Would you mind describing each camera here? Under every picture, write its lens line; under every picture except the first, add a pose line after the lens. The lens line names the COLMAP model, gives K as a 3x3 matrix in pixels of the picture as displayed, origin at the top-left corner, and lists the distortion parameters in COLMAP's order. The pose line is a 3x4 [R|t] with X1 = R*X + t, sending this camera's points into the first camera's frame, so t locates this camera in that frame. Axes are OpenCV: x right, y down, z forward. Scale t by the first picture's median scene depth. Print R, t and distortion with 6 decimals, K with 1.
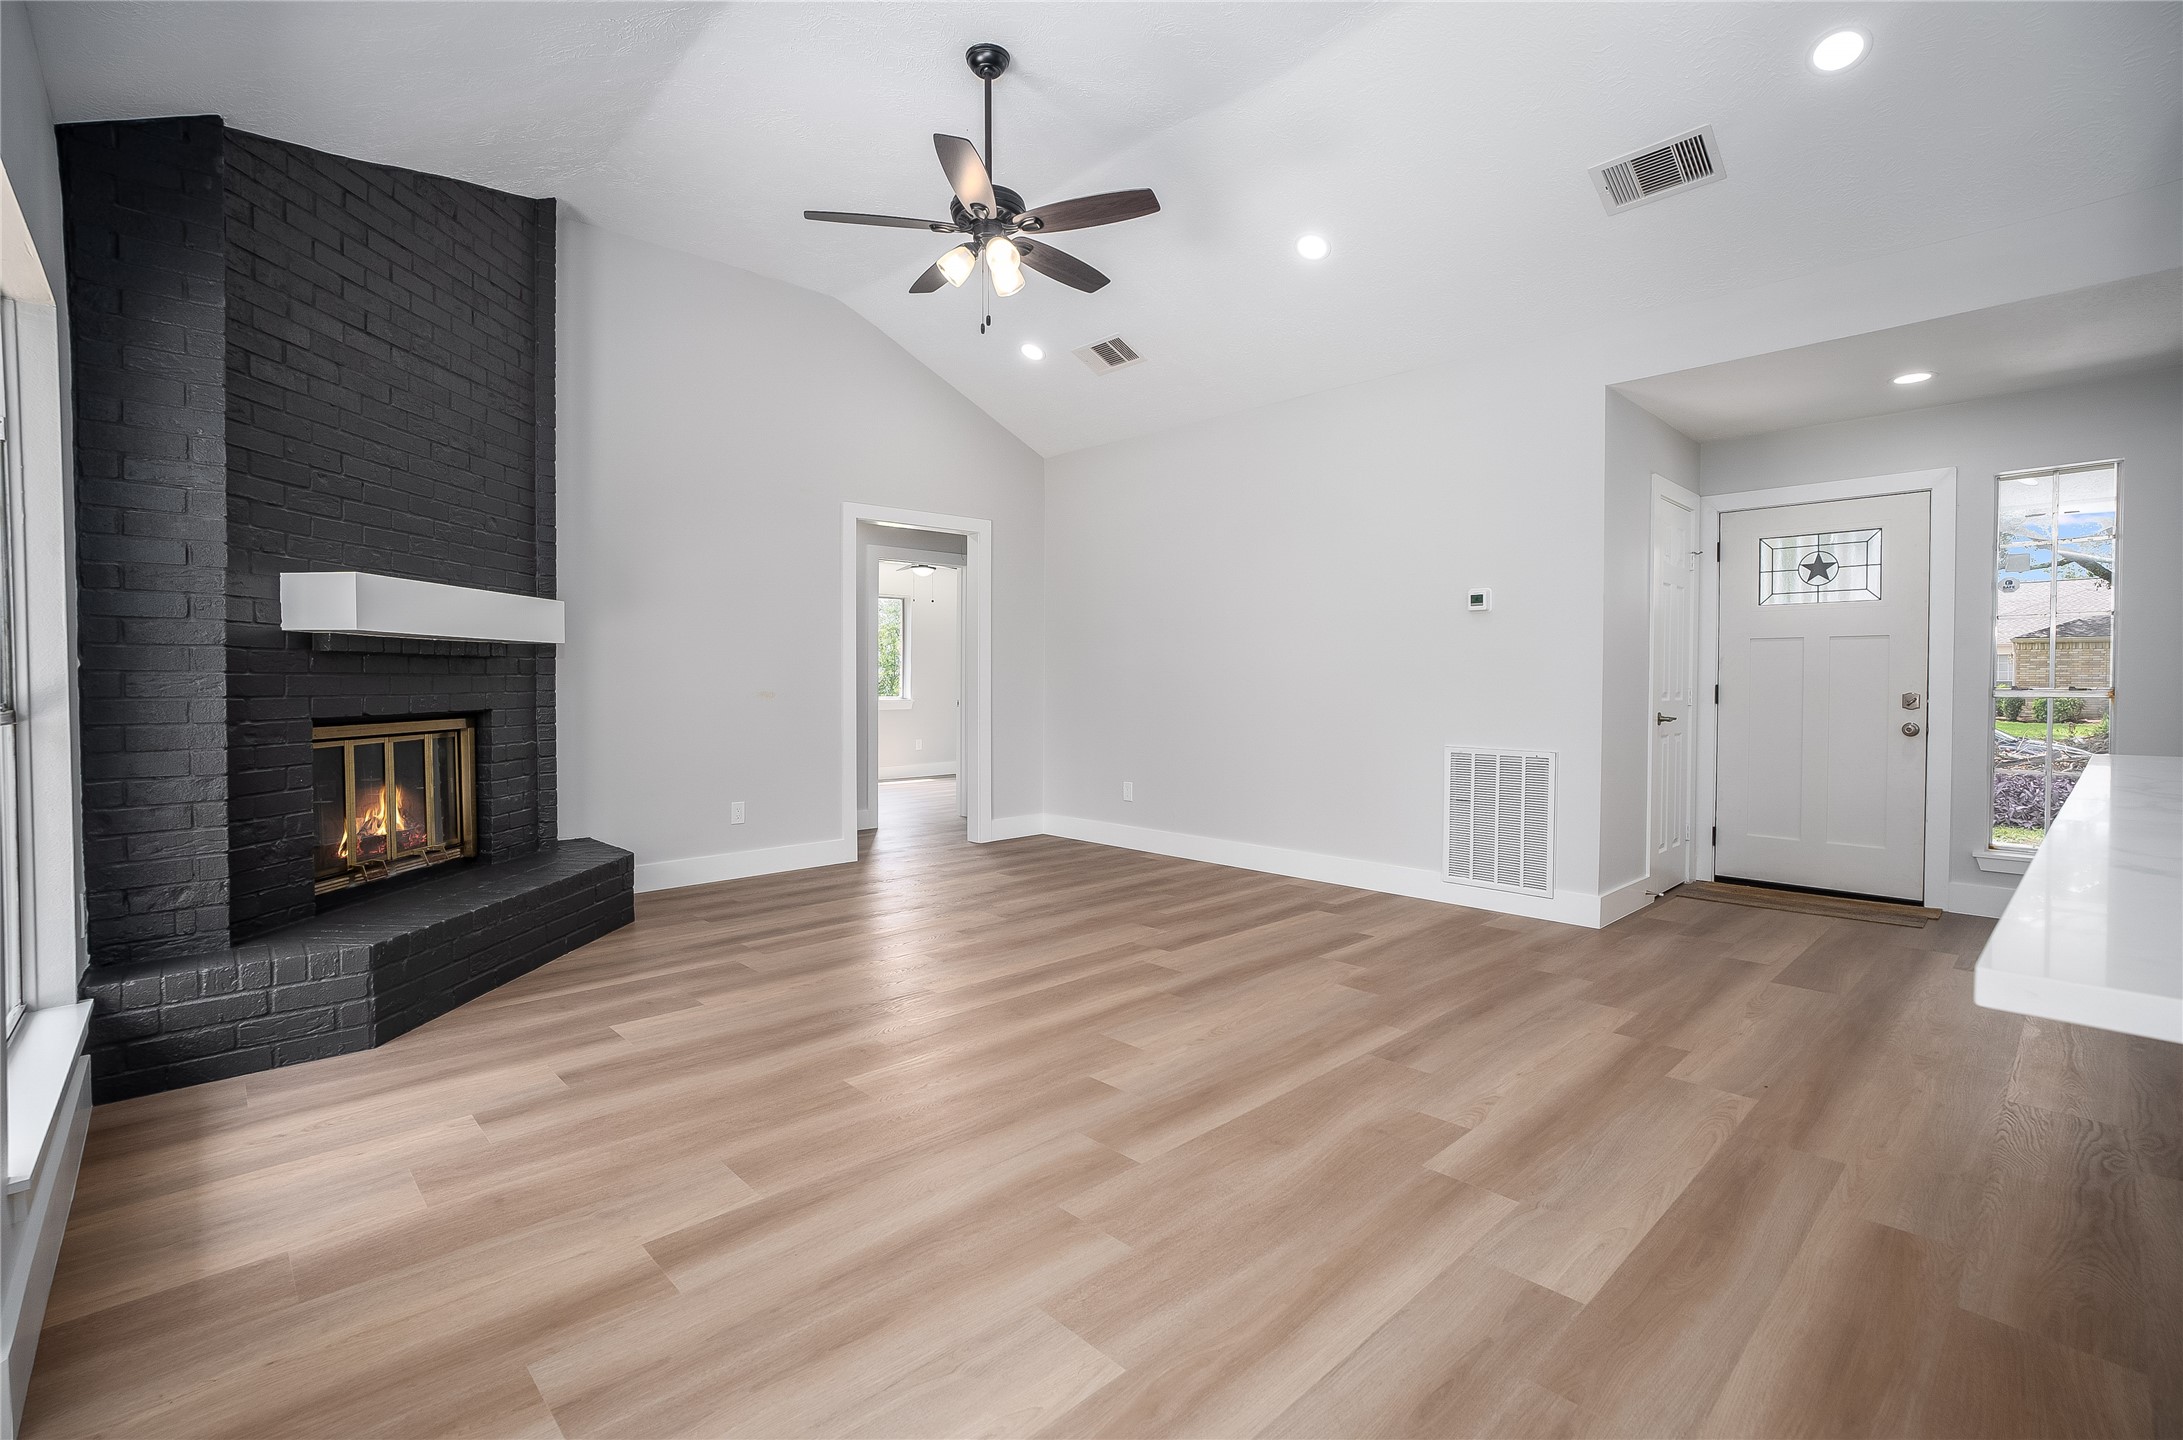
lens RADIAL K [[968.9, 0, 1090.9], [0, 968.9, 708.9], [0, 0, 1]] dist [-0.020672, 0.000455]
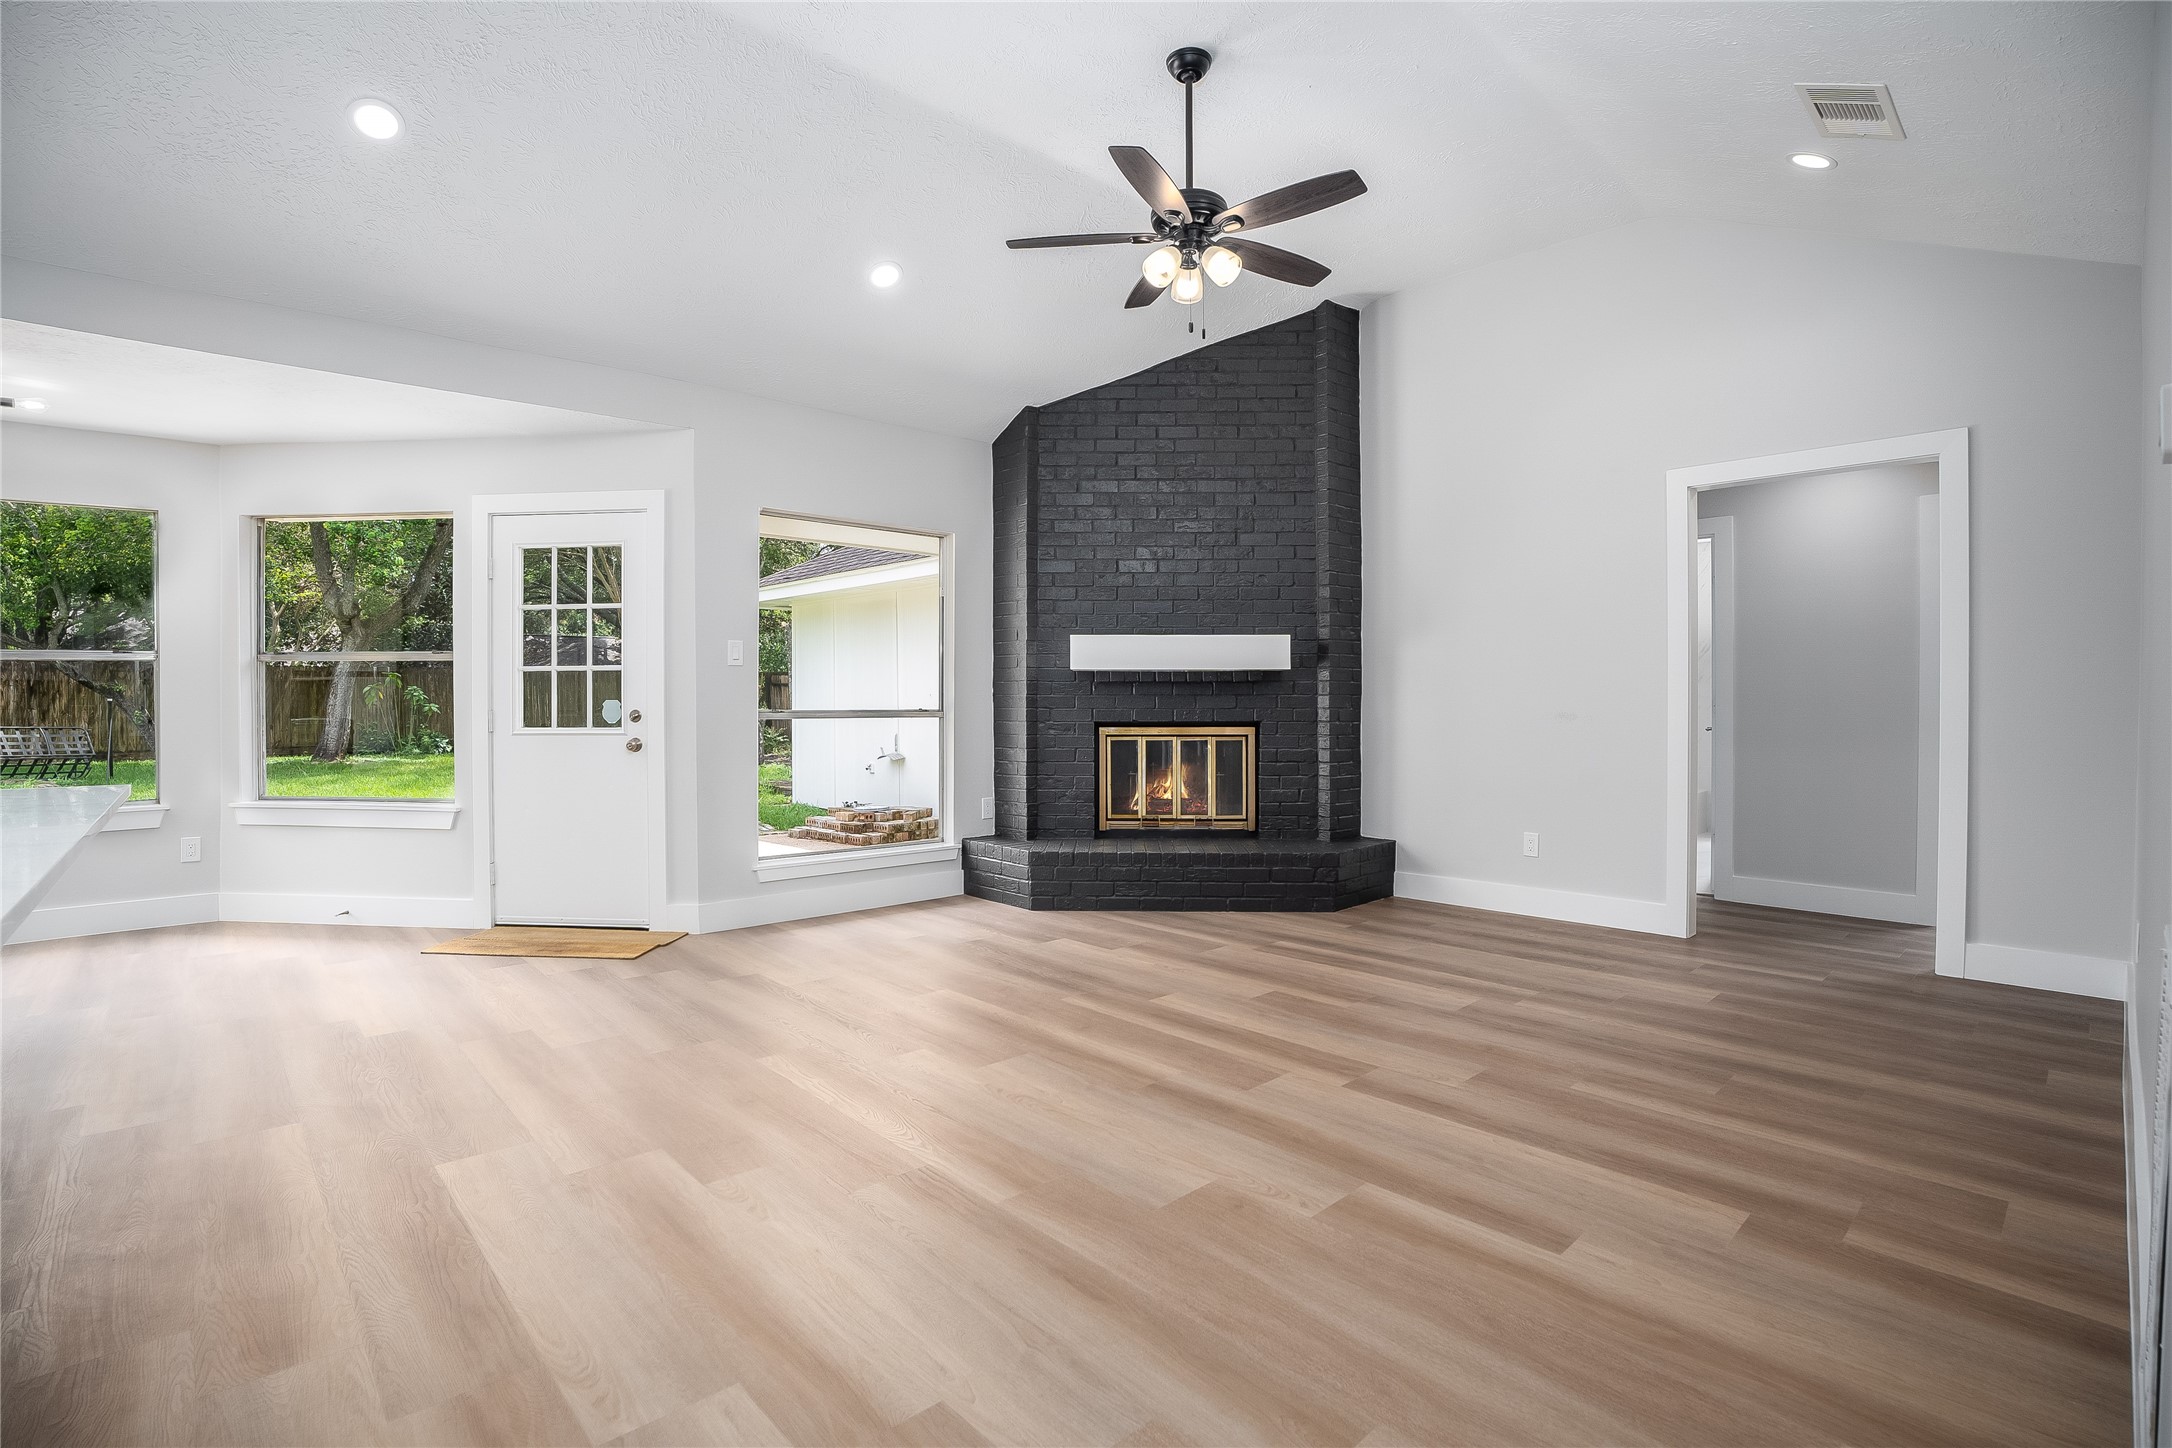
lens RADIAL K [[1002.1, 0, 1064.0], [0, 1002.1, 711.6], [0, 0, 1]] dist [-0.048931, 0.000379]
pose [[-0.019122, 0.008799, -0.999778, 1.023034], [-0.026244, 0.999612, 0.009300, -0.024294], [0.999473, 0.026416, -0.018884, 1.042918]]
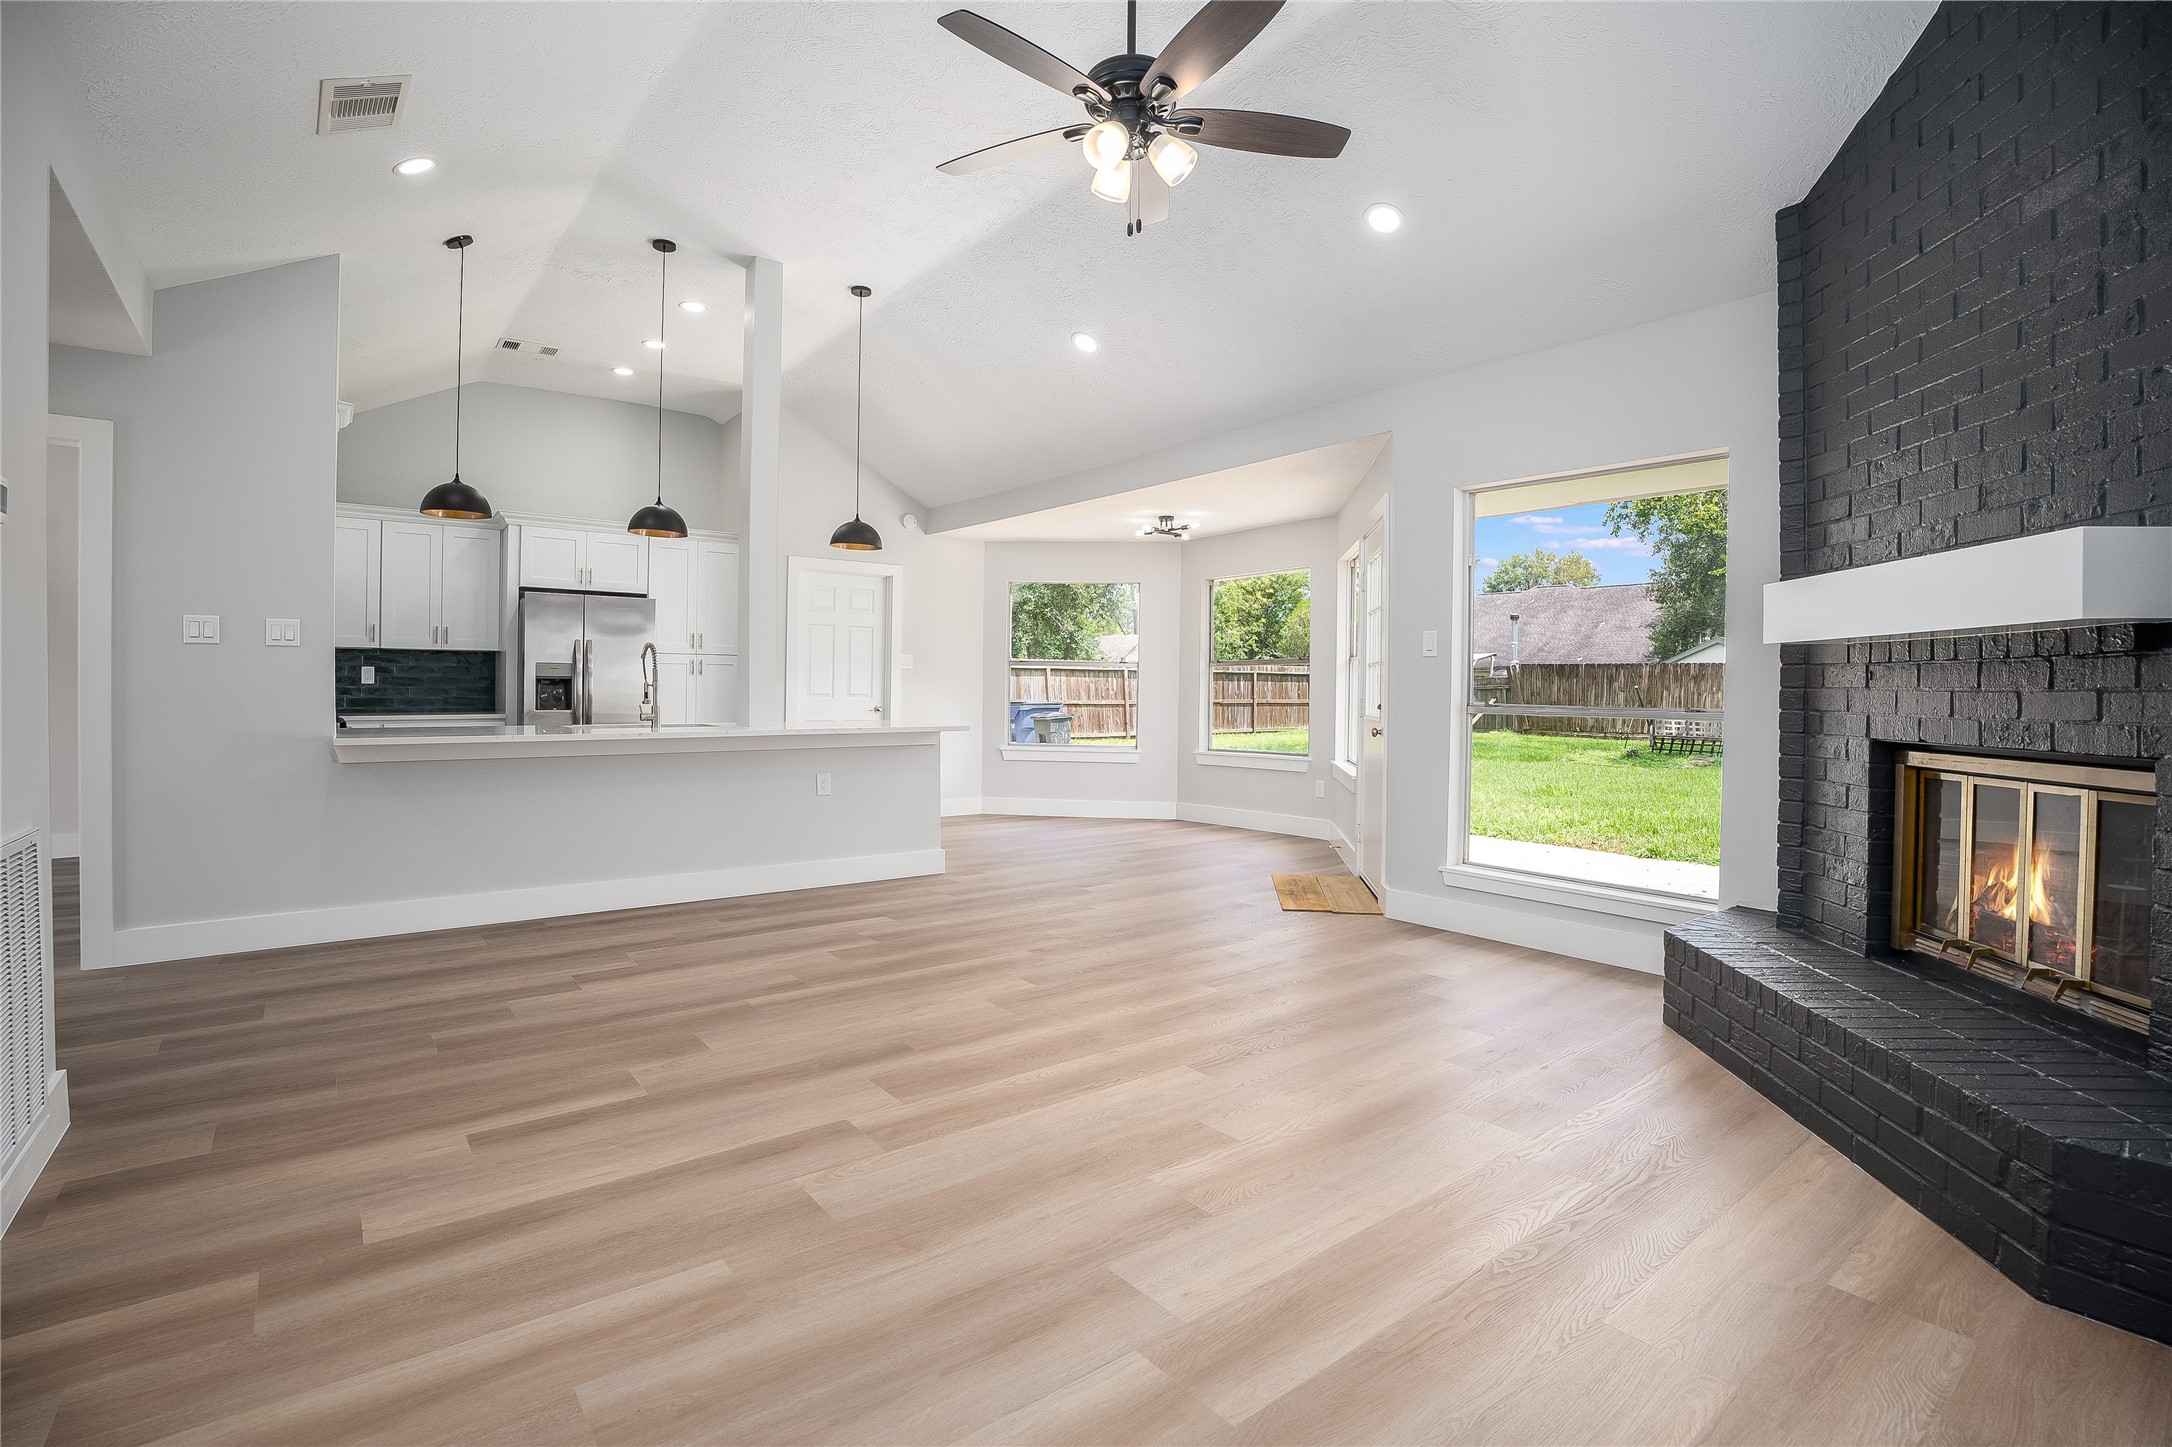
lens RADIAL K [[979.3, 0, 1089.1], [0, 979.3, 716.1], [0, 0, 1]] dist [-0.036582, 0.000636]
pose [[-0.996928, -0.007744, 0.077940, -0.156837], [-0.003963, 0.998813, 0.048548, -0.053142], [-0.078223, 0.048090, -0.995775, 2.064521]]
